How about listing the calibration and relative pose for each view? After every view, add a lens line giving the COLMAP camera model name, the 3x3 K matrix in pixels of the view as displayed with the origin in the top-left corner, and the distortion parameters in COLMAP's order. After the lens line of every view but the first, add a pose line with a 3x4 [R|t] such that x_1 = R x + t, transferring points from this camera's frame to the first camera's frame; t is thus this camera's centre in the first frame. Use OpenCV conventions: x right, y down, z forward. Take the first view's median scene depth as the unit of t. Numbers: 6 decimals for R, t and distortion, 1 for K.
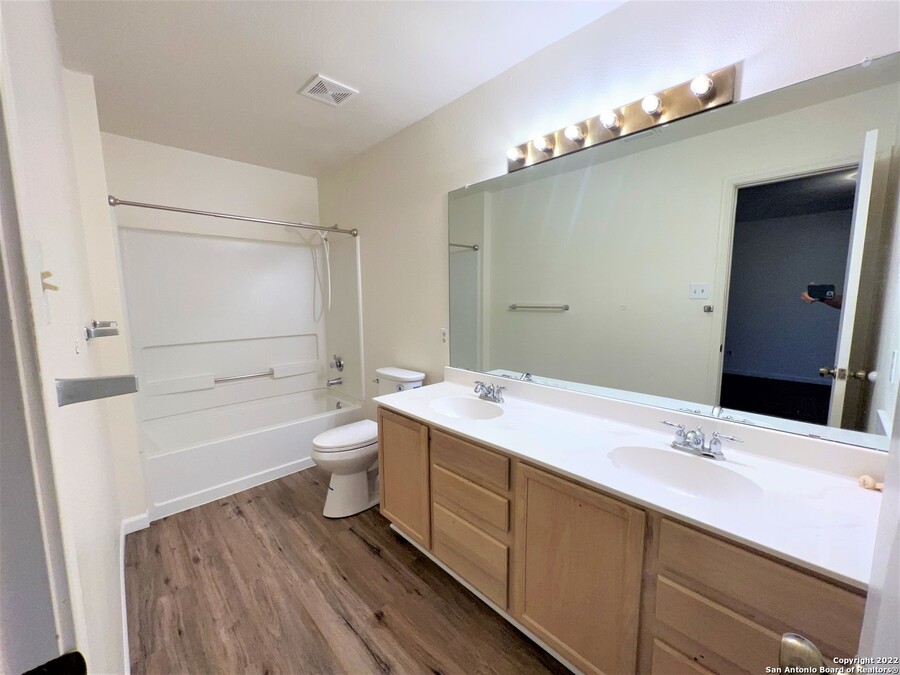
lens RADIAL K [[358.6, 0, 451.0], [0, 358.6, 337.2], [0, 0, 1]] dist [0.000652, 0.000294]
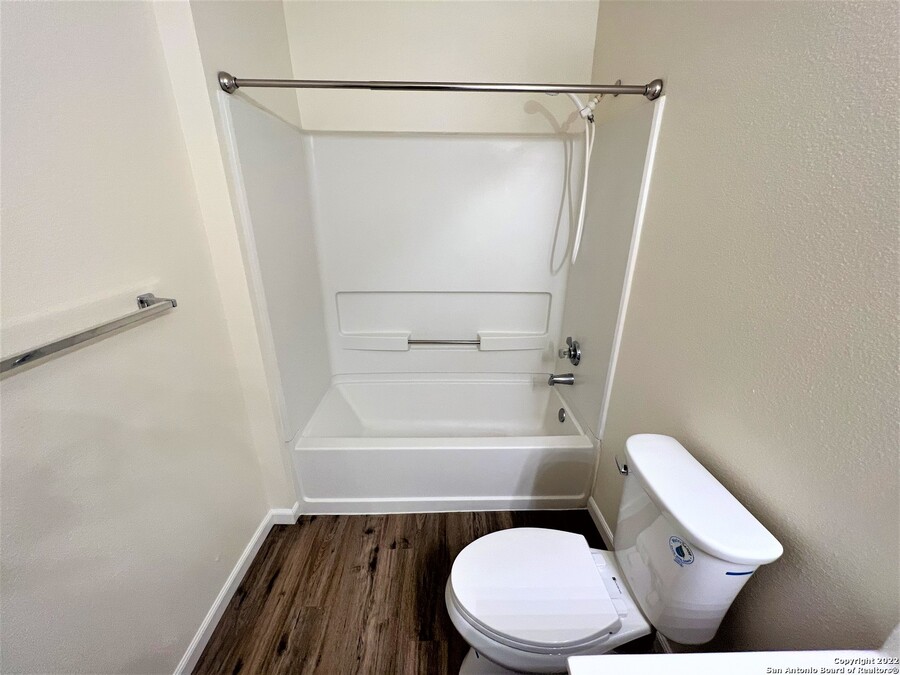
lens RADIAL K [[358.6, 0, 450.9], [0, 358.6, 332.8], [0, 0, 1]] dist [0.000652, 0.000294]
pose [[0.736716, 0.246345, -0.629733, -0.111059], [-0.089292, 0.958565, 0.270519, -0.111689], [0.670281, -0.143066, 0.728187, 0.496086]]
